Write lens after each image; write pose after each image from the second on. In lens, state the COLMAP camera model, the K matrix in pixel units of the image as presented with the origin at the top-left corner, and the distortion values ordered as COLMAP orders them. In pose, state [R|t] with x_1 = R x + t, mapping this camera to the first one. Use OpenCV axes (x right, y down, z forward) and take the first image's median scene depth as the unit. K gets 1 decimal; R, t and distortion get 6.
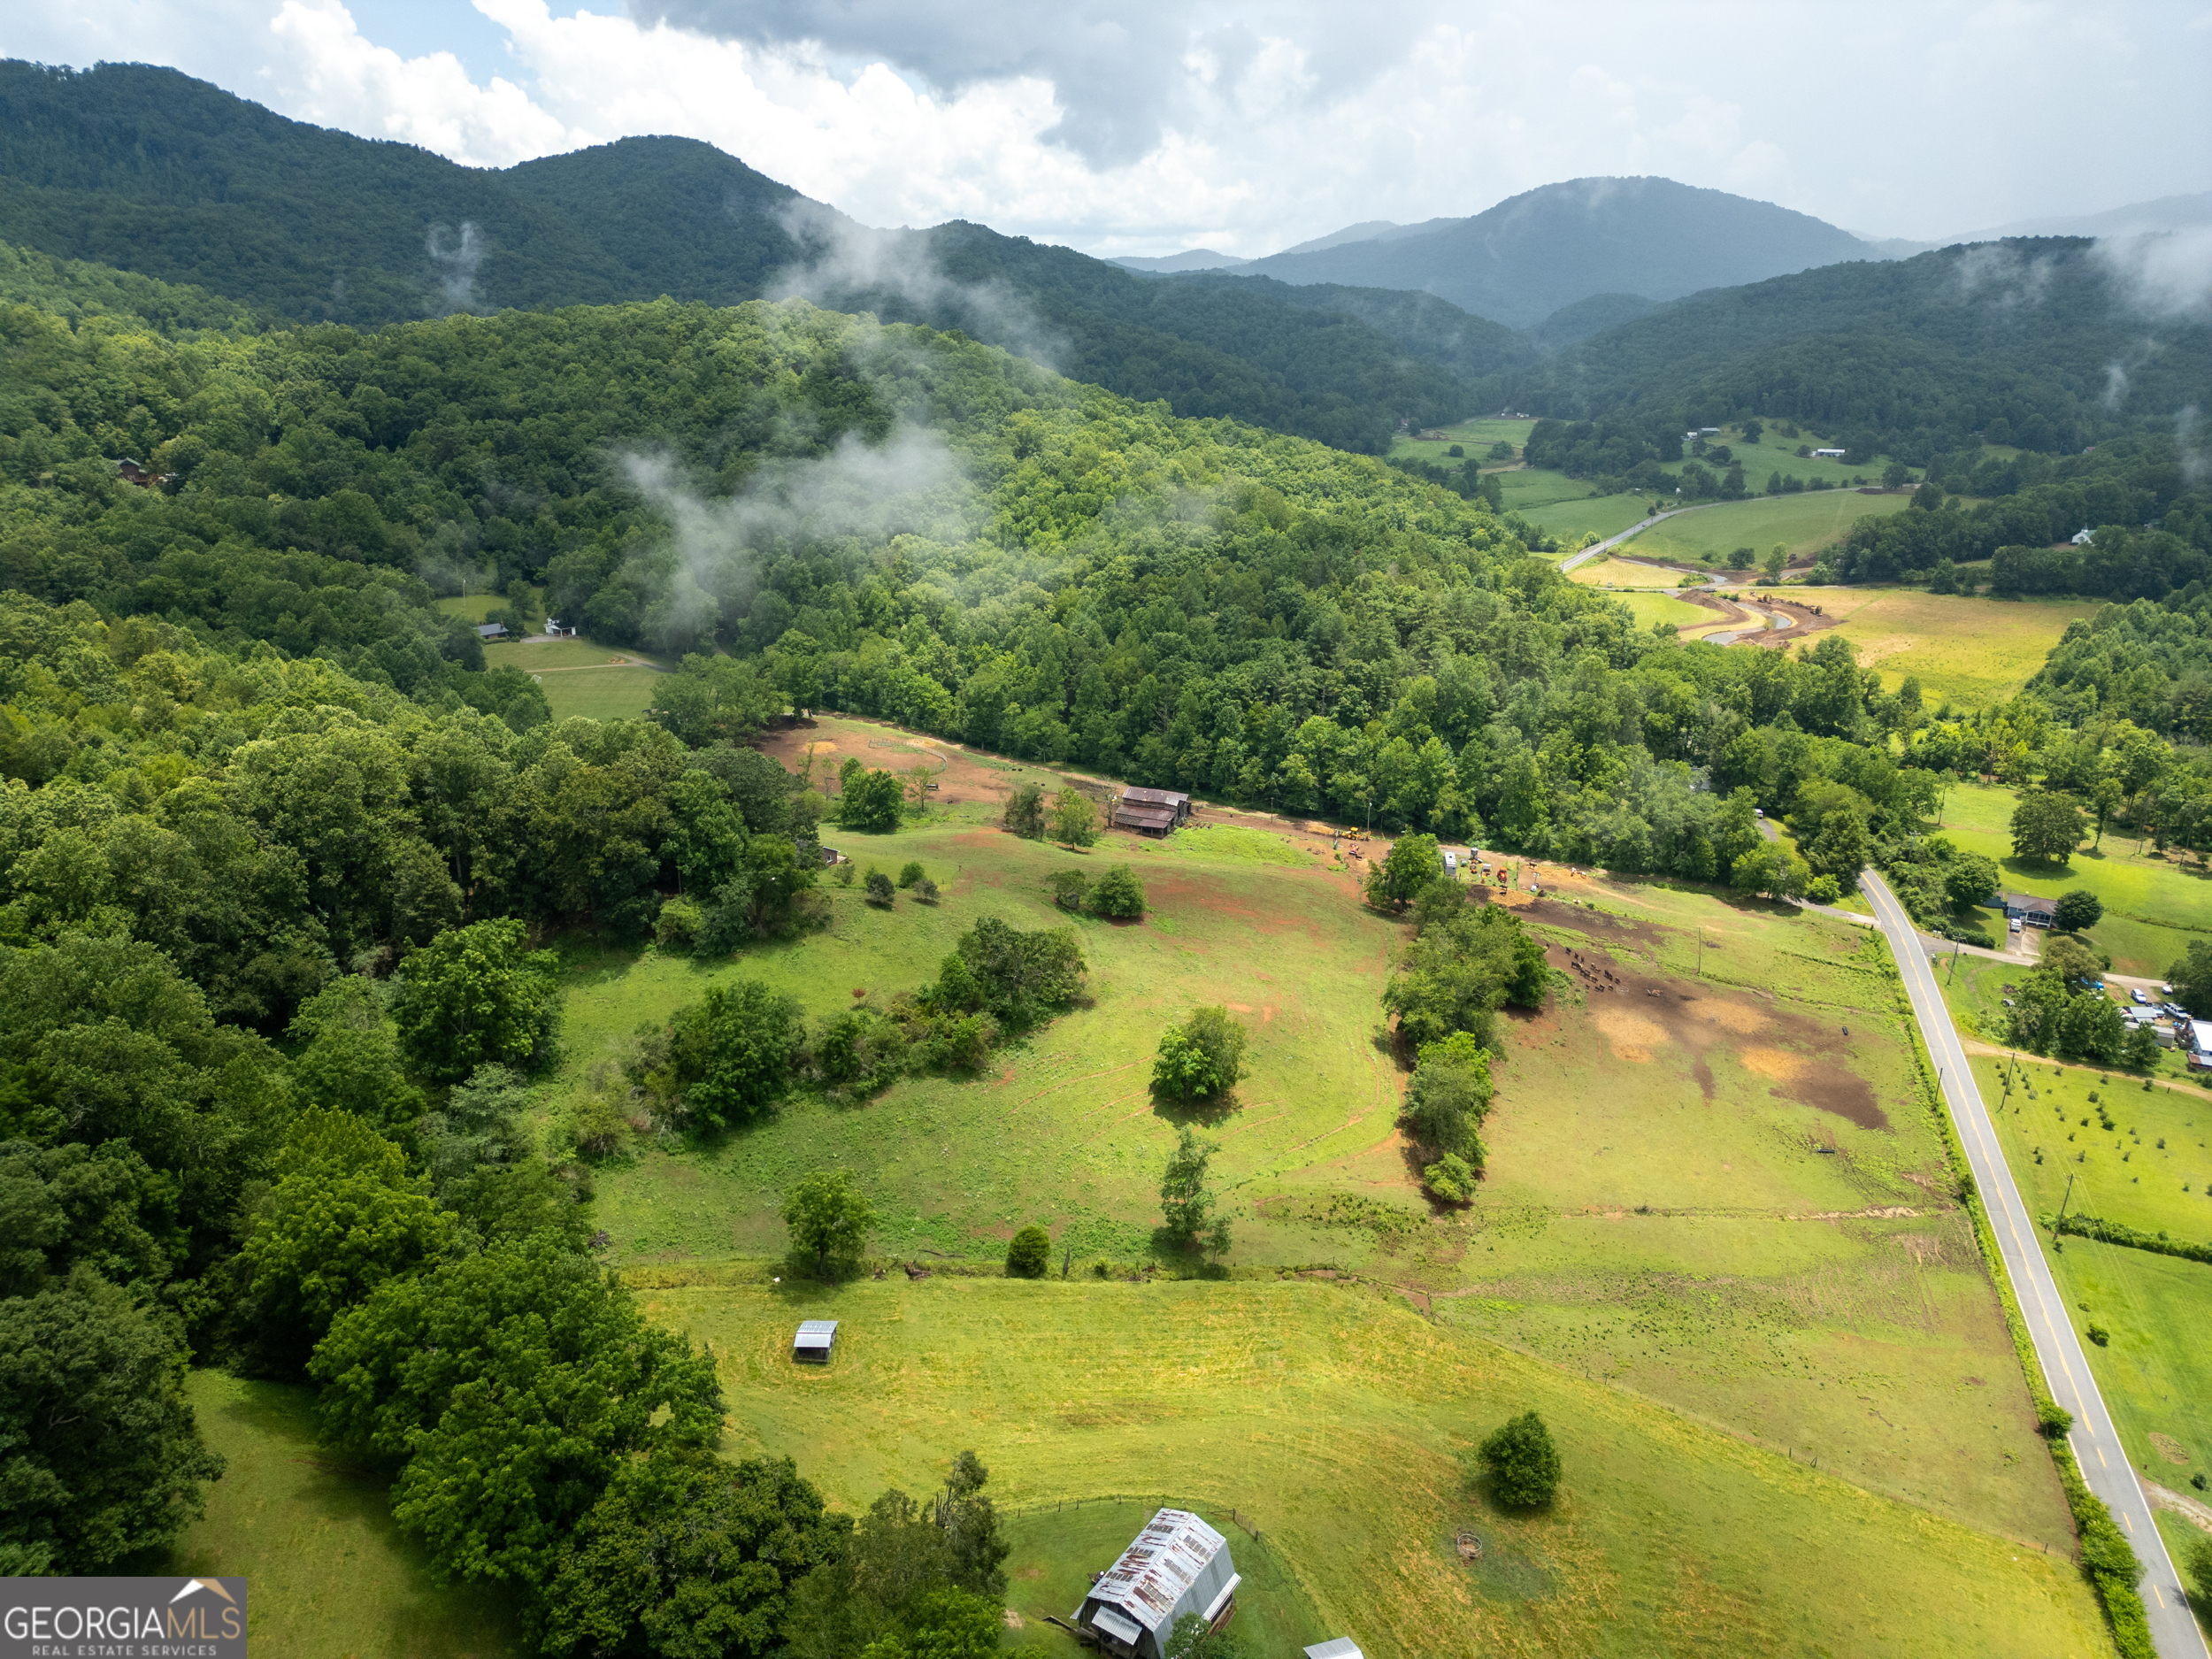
lens RADIAL K [[1551.8, 0, 1104.1], [0, 1551.8, 828.9], [0, 0, 1]] dist [0.028154, -0.008184]
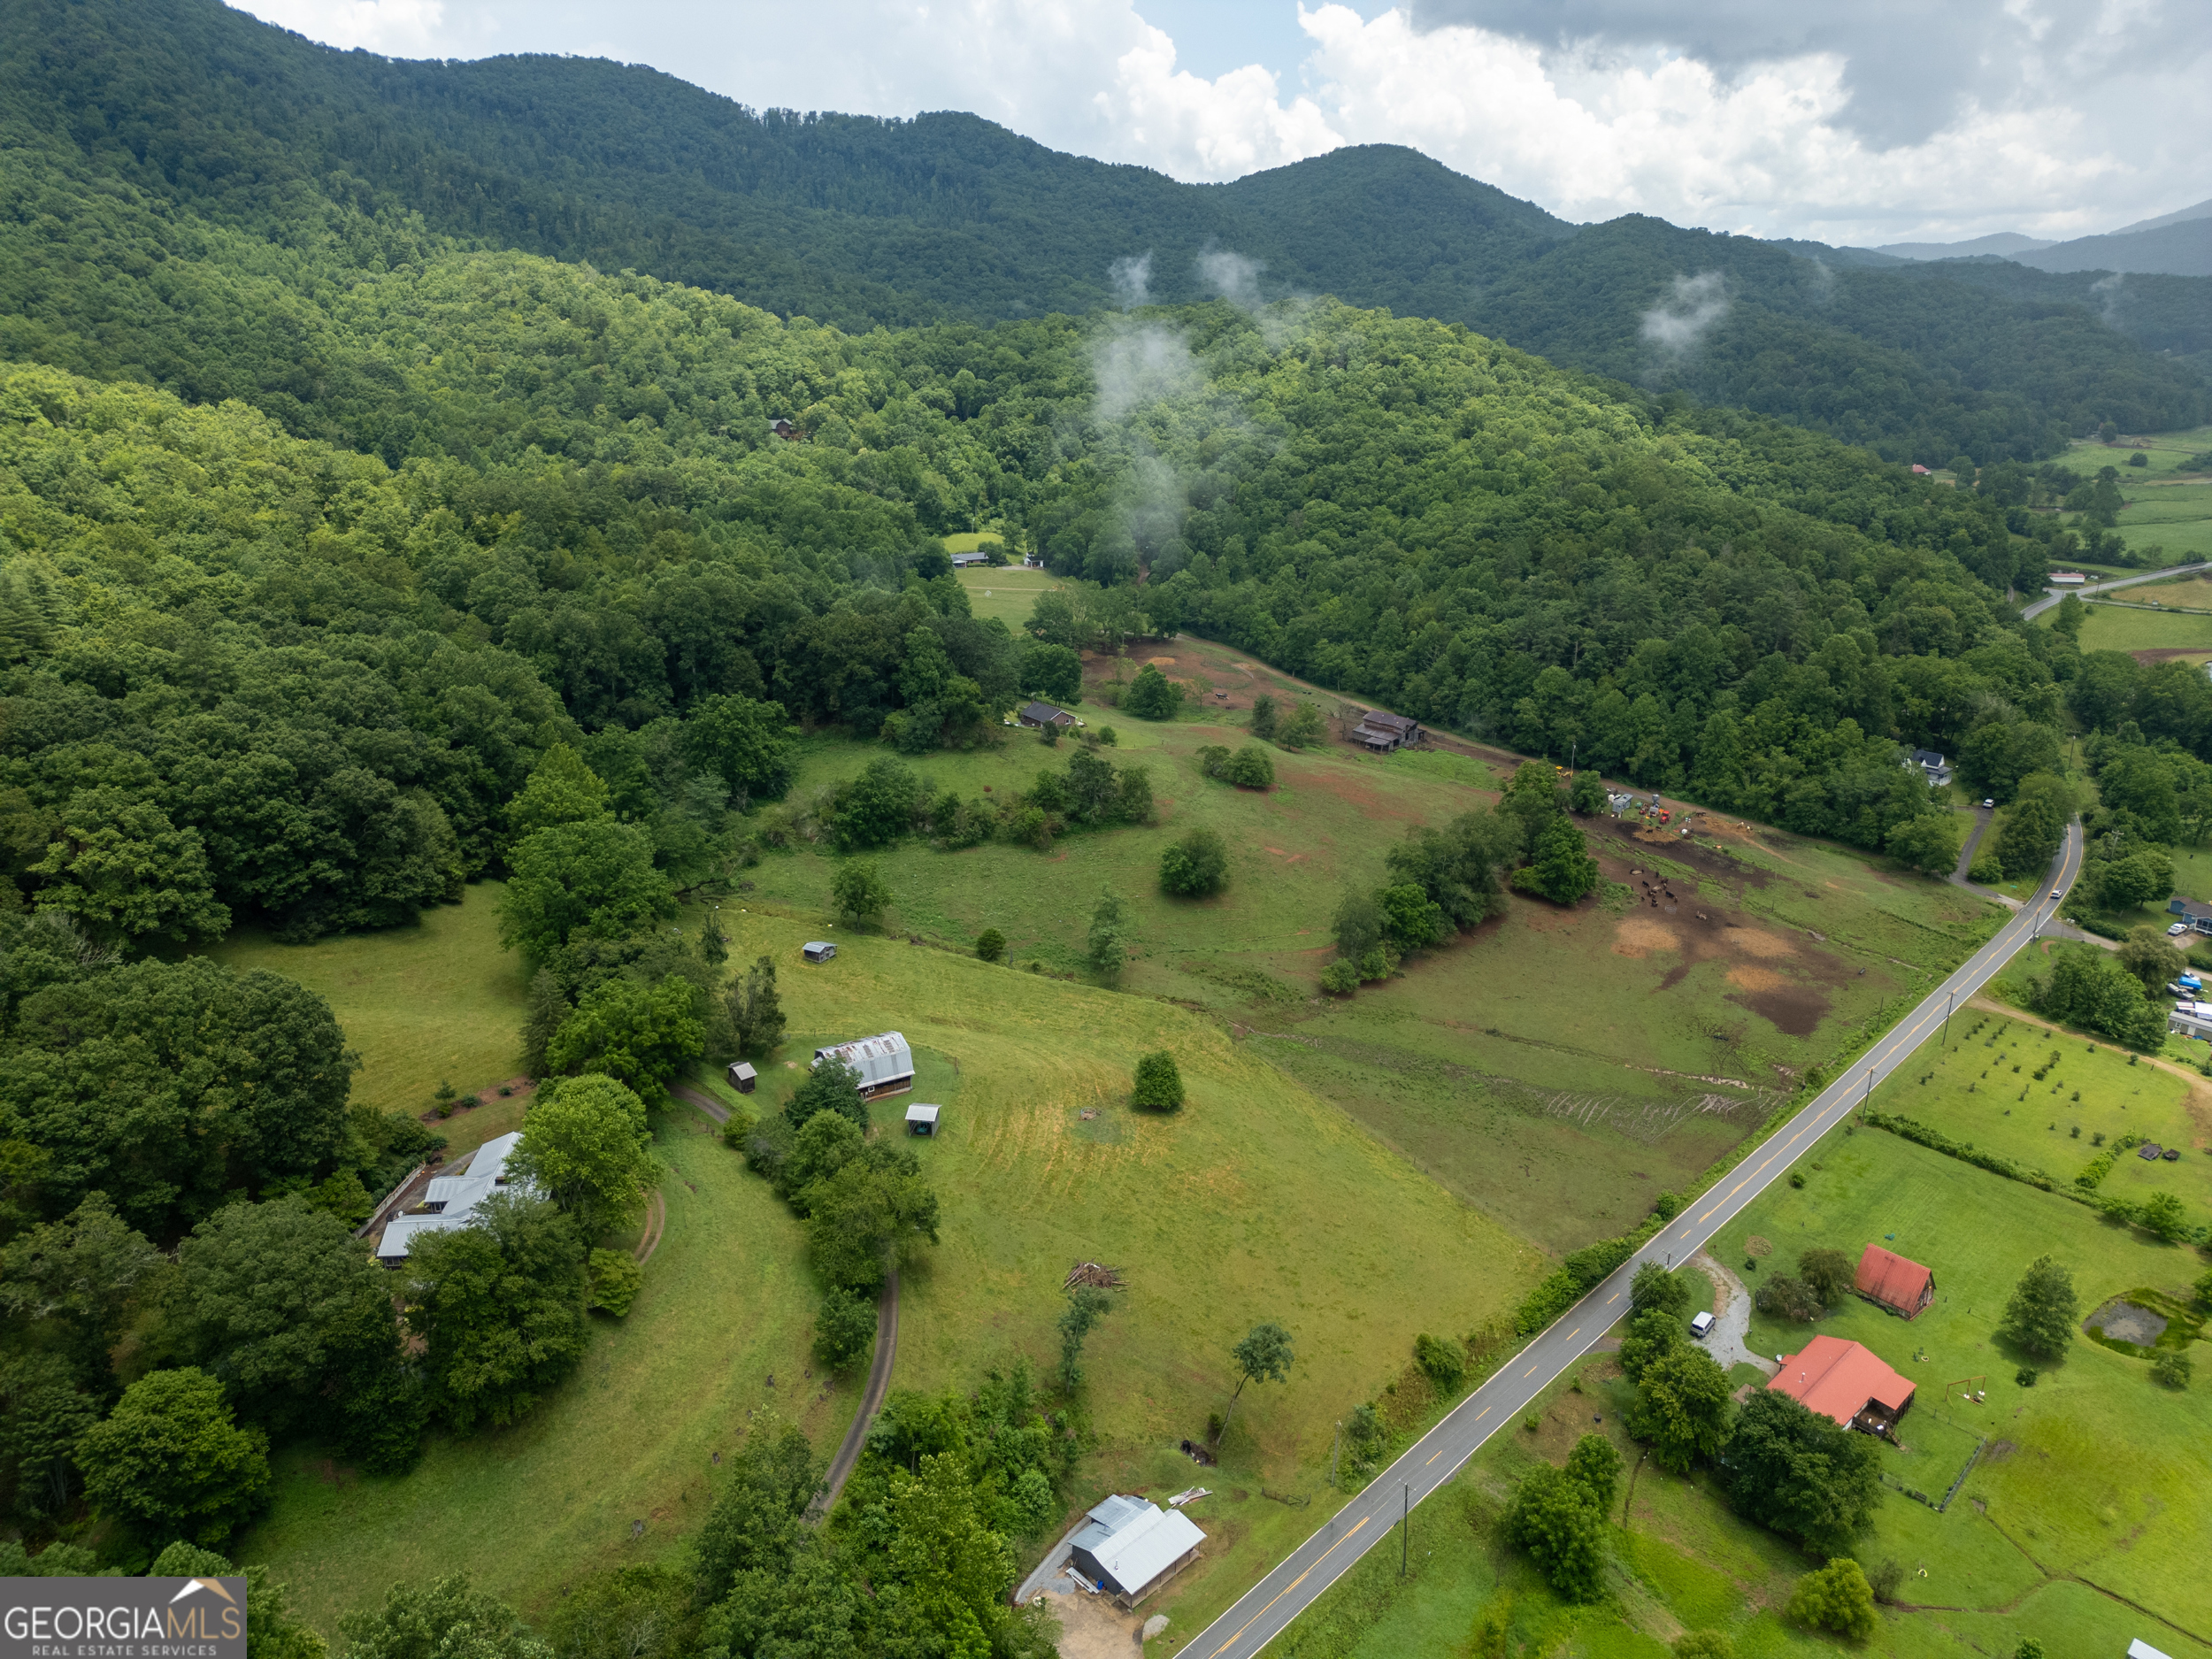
lens RADIAL K [[1551.8, 0, 1105.7], [0, 1551.8, 830.1], [0, 0, 1]] dist [0.028154, -0.008184]
pose [[0.898114, 0.136789, -0.417948, 0.326788], [-0.136016, 0.990196, 0.031798, 0.051214], [0.418200, 0.028289, 0.907914, -0.147504]]
